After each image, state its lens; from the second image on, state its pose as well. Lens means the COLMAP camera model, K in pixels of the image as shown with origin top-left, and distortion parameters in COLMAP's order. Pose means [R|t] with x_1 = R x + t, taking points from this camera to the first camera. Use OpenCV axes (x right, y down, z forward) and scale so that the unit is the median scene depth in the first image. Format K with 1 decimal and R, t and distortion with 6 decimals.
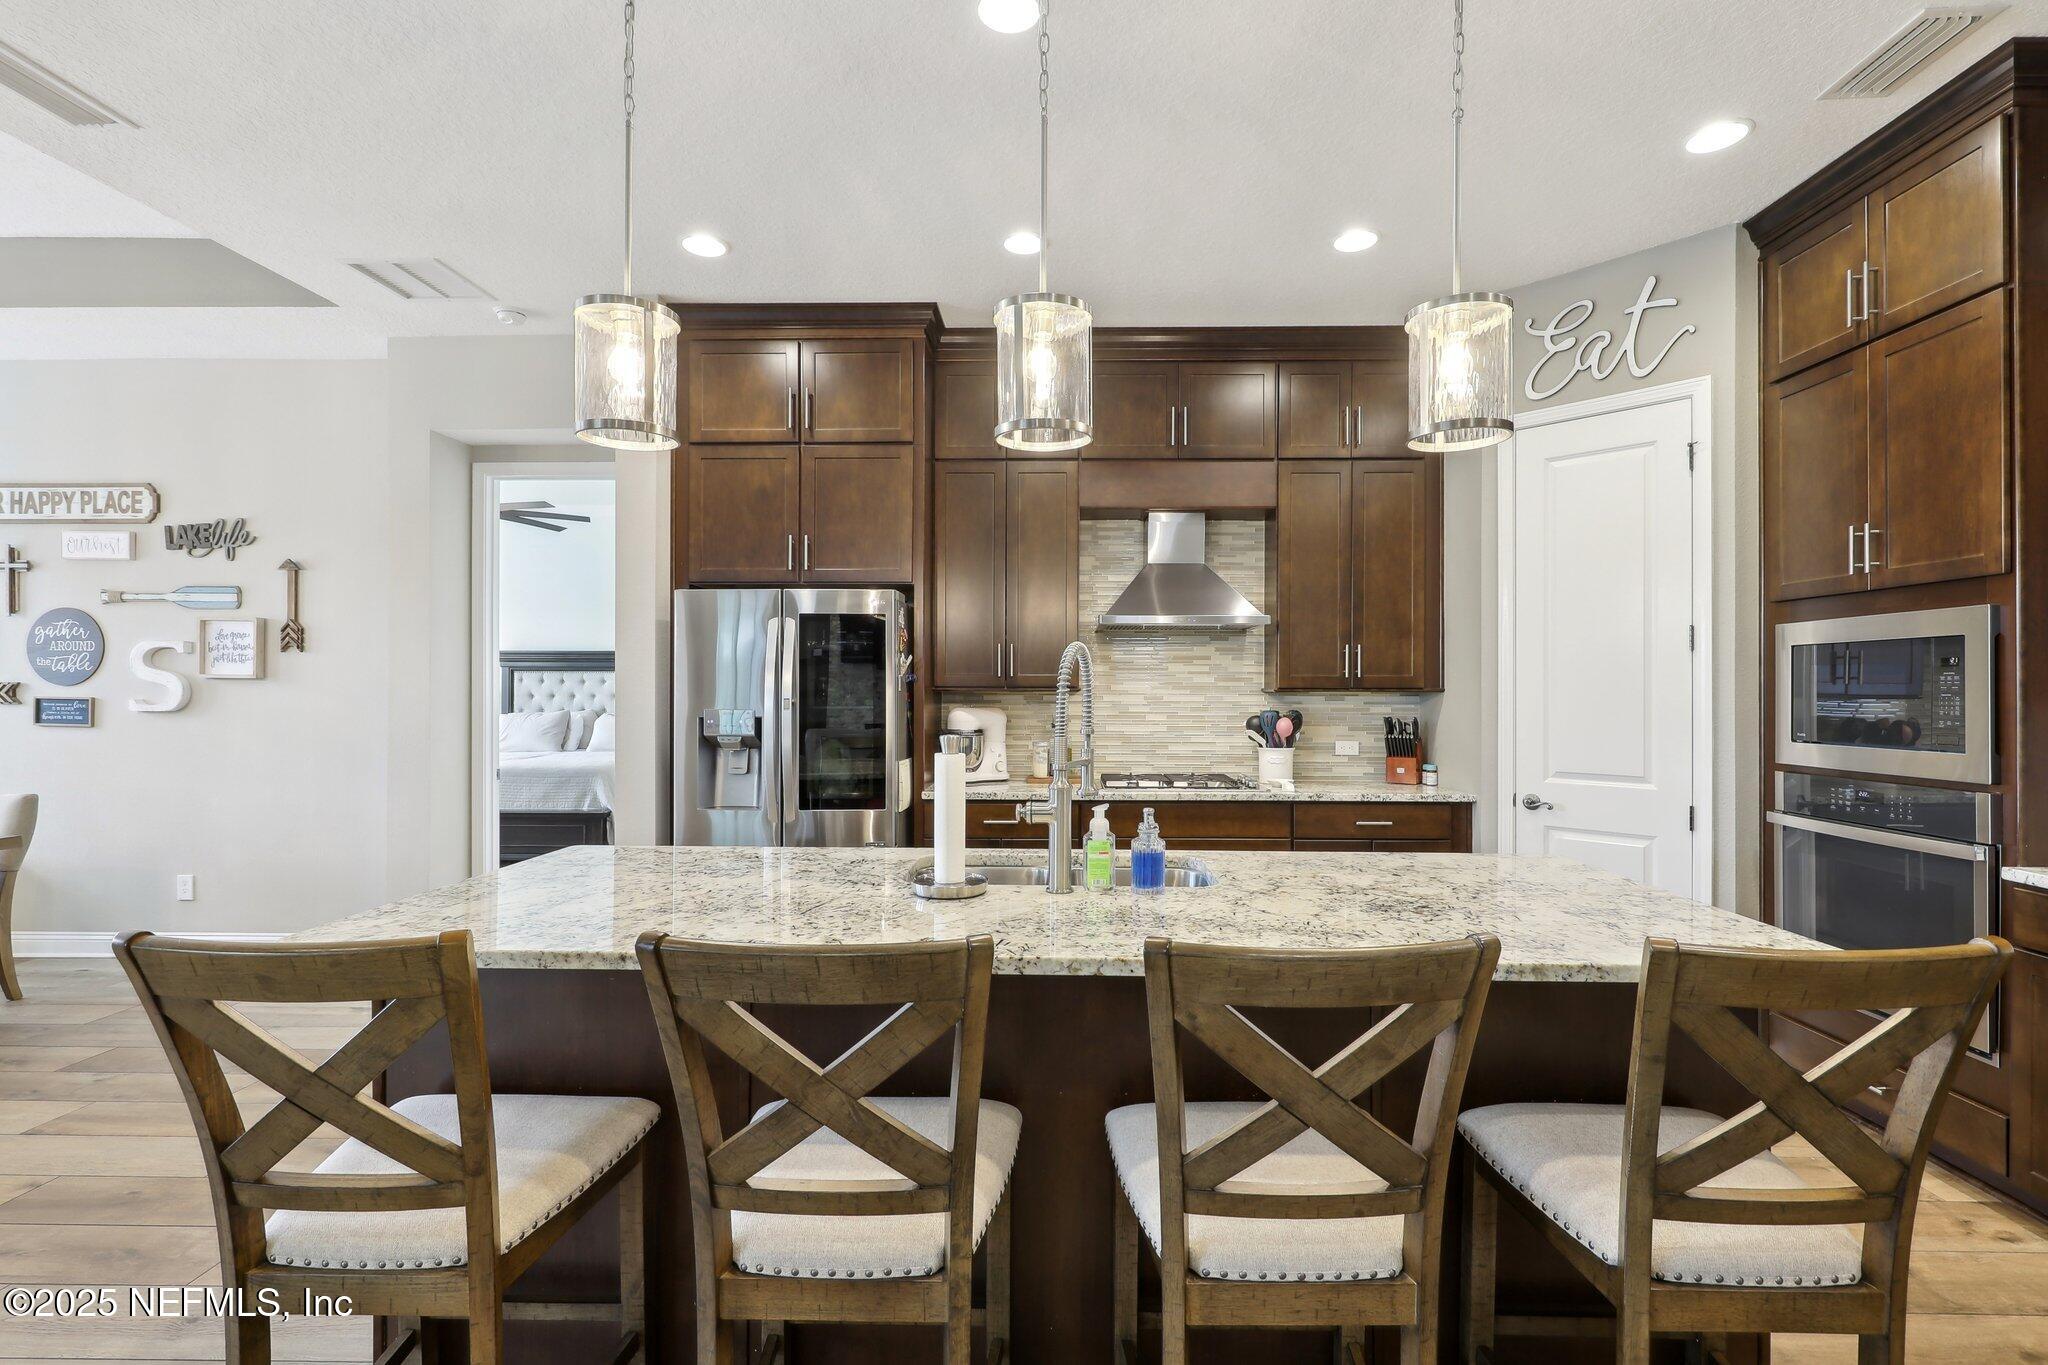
lens RADIAL K [[937.9, 0, 1046.6], [0, 937.9, 685.2], [0, 0, 1]] dist [0.000044, -0.000063]
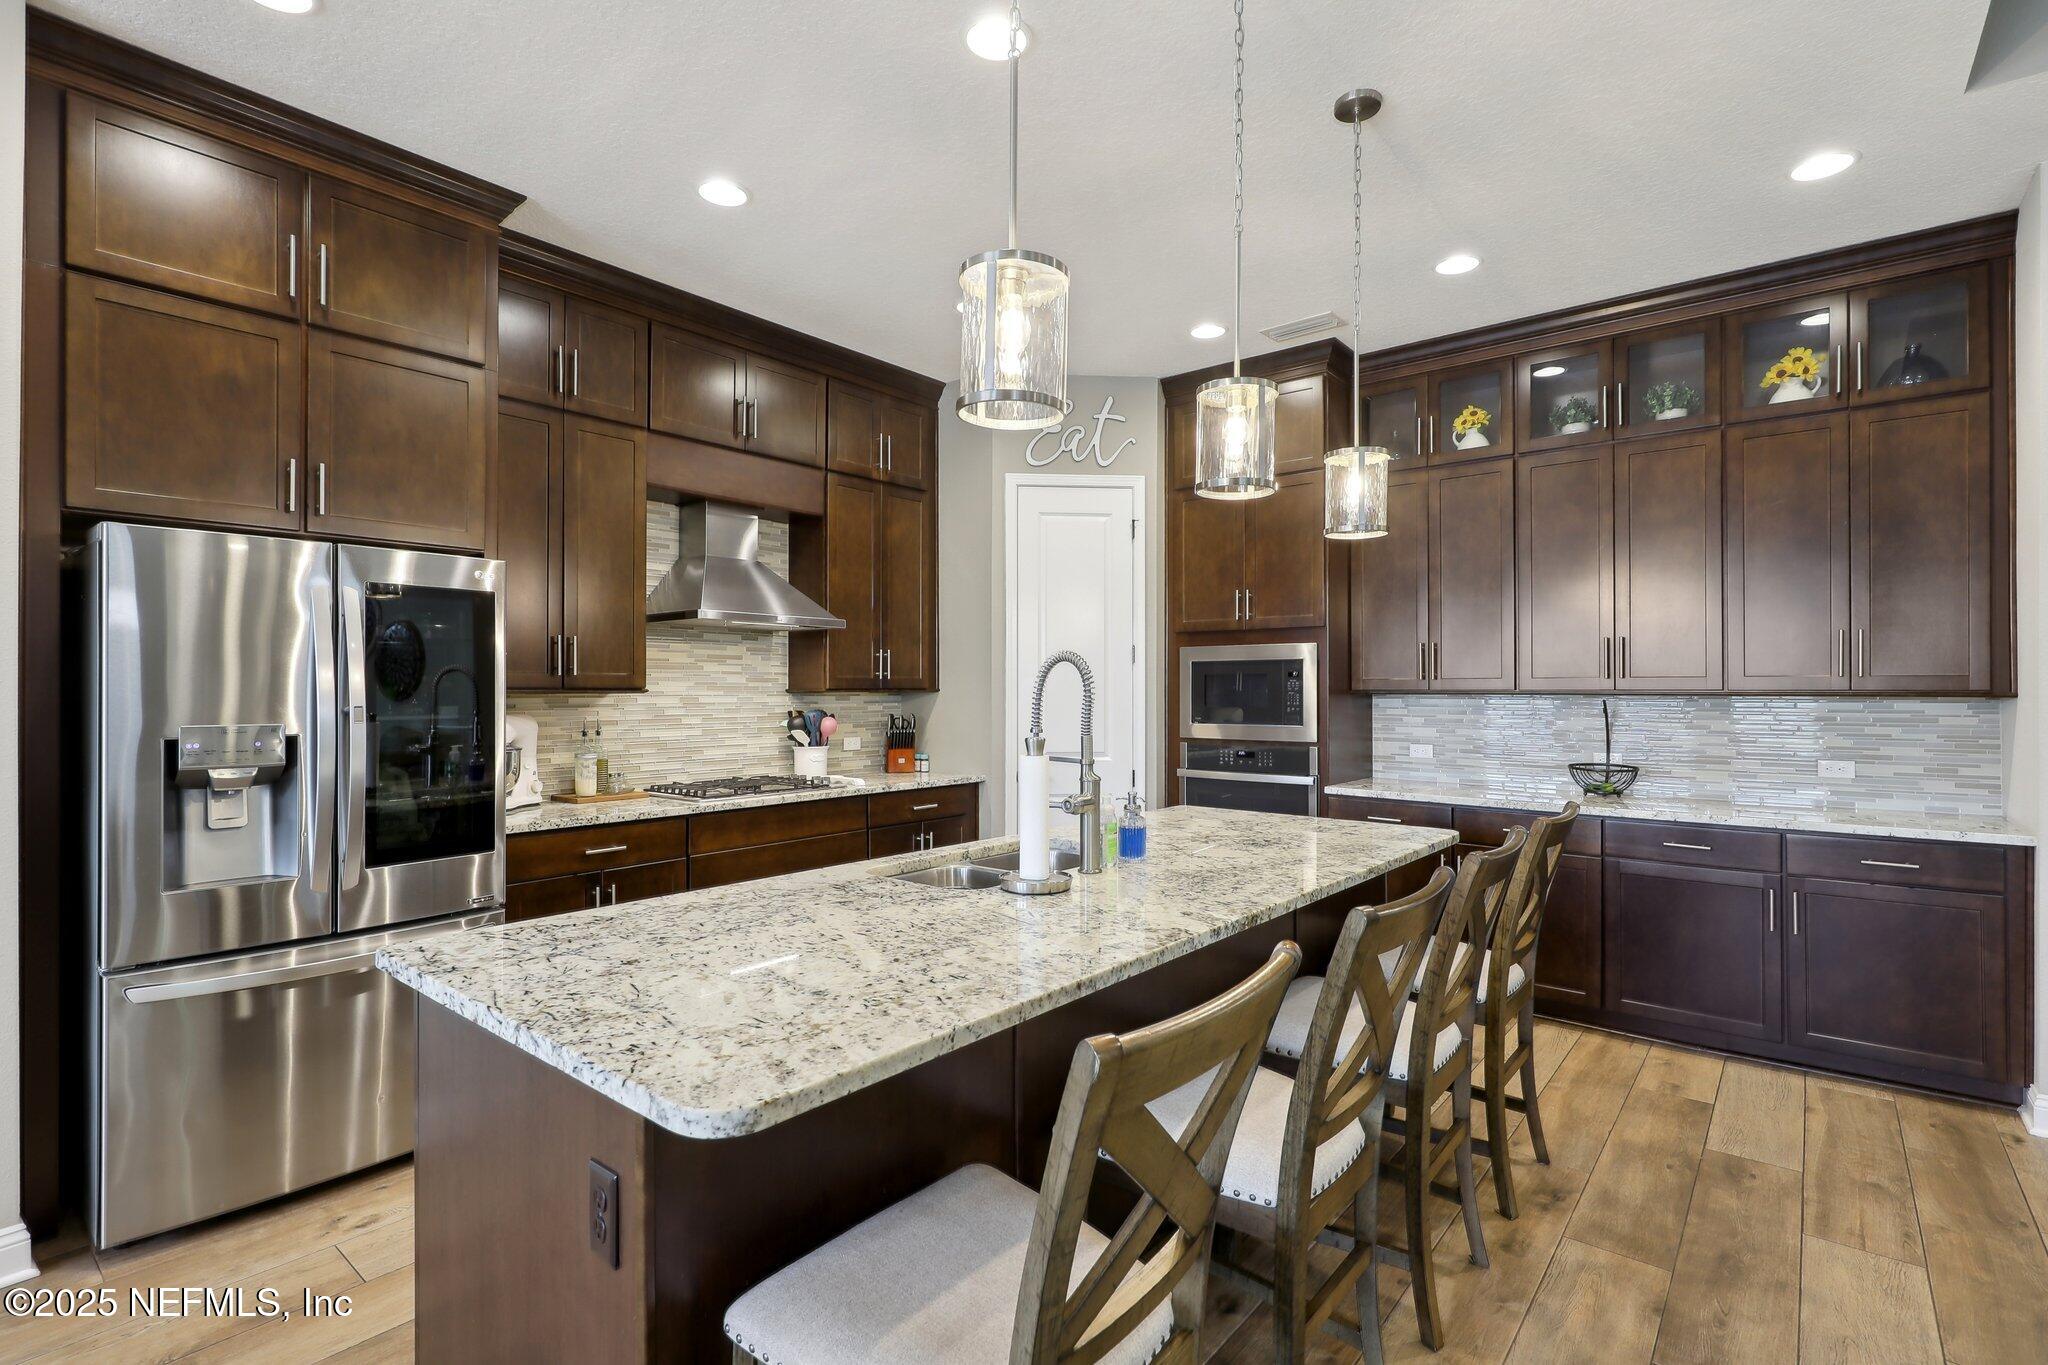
lens RADIAL K [[955.3, 0, 1024.0], [0, 955.3, 682.5], [0, 0, 1]] dist [-0.000202, 0.000062]
pose [[0.622430, 0.002282, 0.782672, -0.436318], [-0.002773, 0.999996, -0.000710, -0.003665], [-0.782670, -0.001729, 0.622434, 0.160664]]
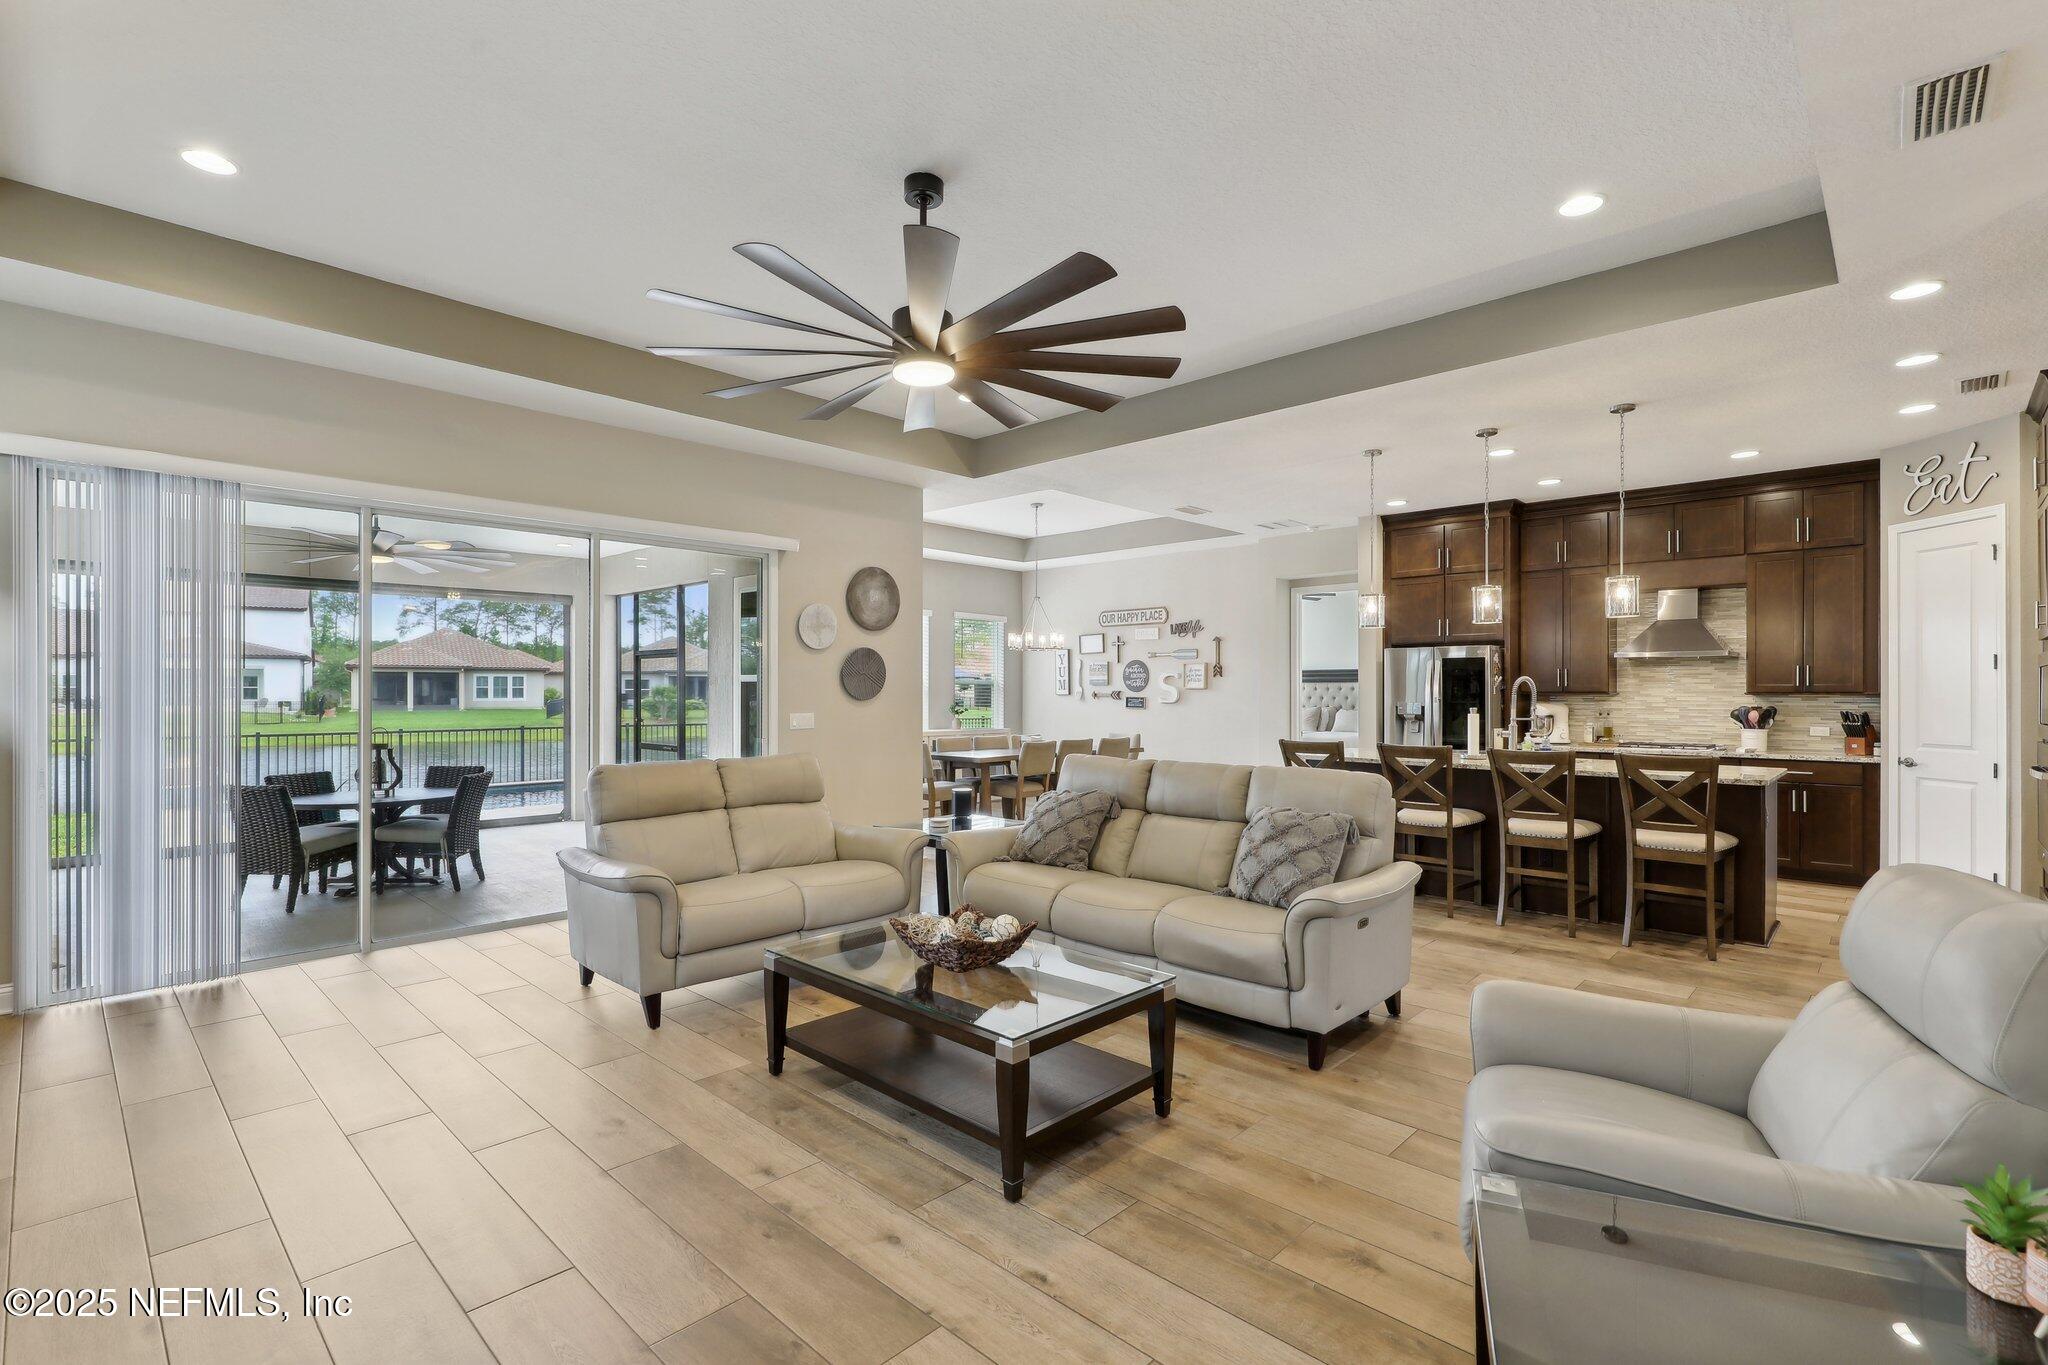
lens RADIAL K [[935.3, 0, 1028.1], [0, 935.3, 691.3], [0, 0, 1]] dist [0.000888, 0.000229]
pose [[0.736857, -0.002023, -0.676045, 0.415085], [0.002793, 0.999996, 0.000051, -0.002553], [0.676042, -0.001926, 0.736860, -1.043479]]
